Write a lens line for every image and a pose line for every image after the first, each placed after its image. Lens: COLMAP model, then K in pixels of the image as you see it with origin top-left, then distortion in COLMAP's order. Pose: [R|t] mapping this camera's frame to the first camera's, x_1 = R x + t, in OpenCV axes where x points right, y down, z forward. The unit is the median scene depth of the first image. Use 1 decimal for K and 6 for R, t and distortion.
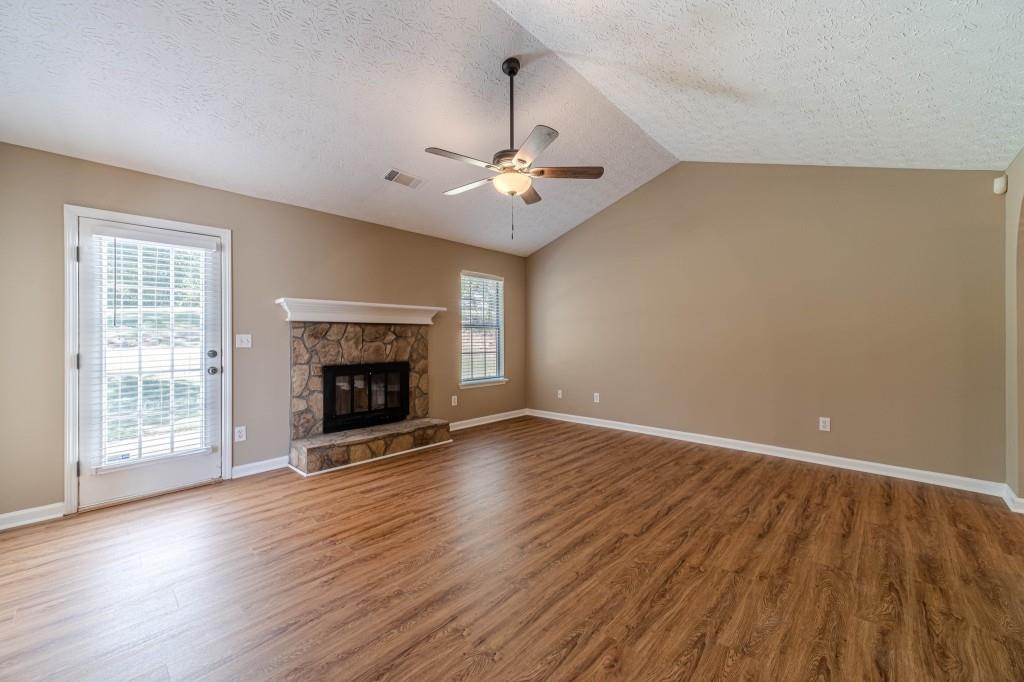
lens RADIAL K [[408.2, 0, 518.1], [0, 408.2, 339.6], [0, 0, 1]] dist [0.008347, -0.000823]
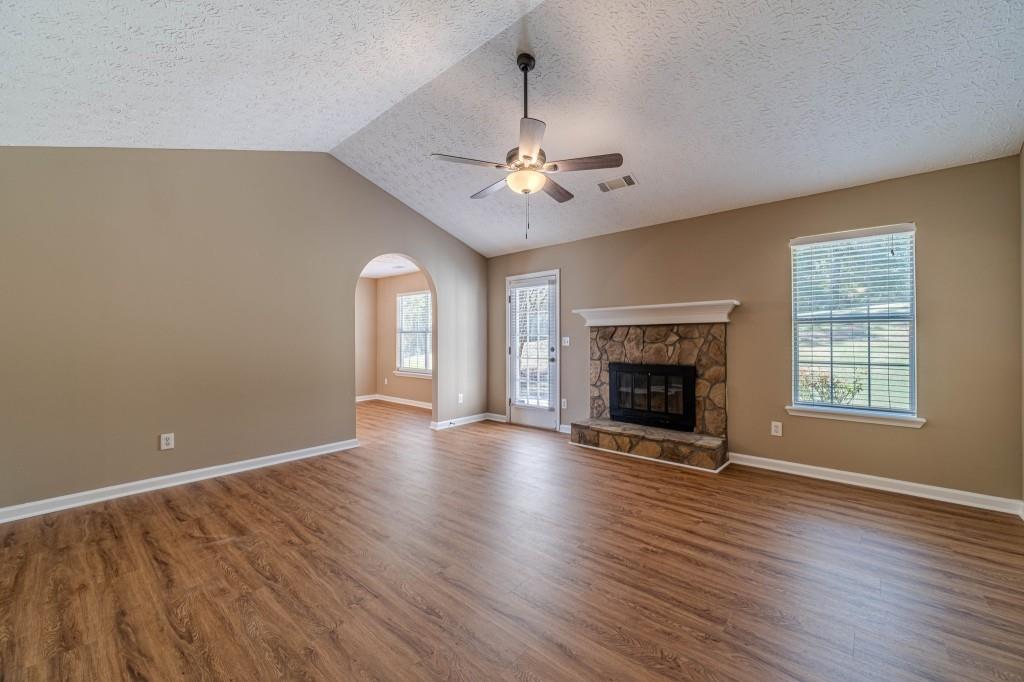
lens RADIAL K [[408.2, 0, 516.5], [0, 408.2, 339.4], [0, 0, 1]] dist [0.008347, -0.000823]
pose [[0.014219, 0.002485, -0.999896, 0.695533], [-0.001071, 0.999996, 0.002470, -0.006250], [0.999898, 0.001036, 0.014222, 0.698243]]
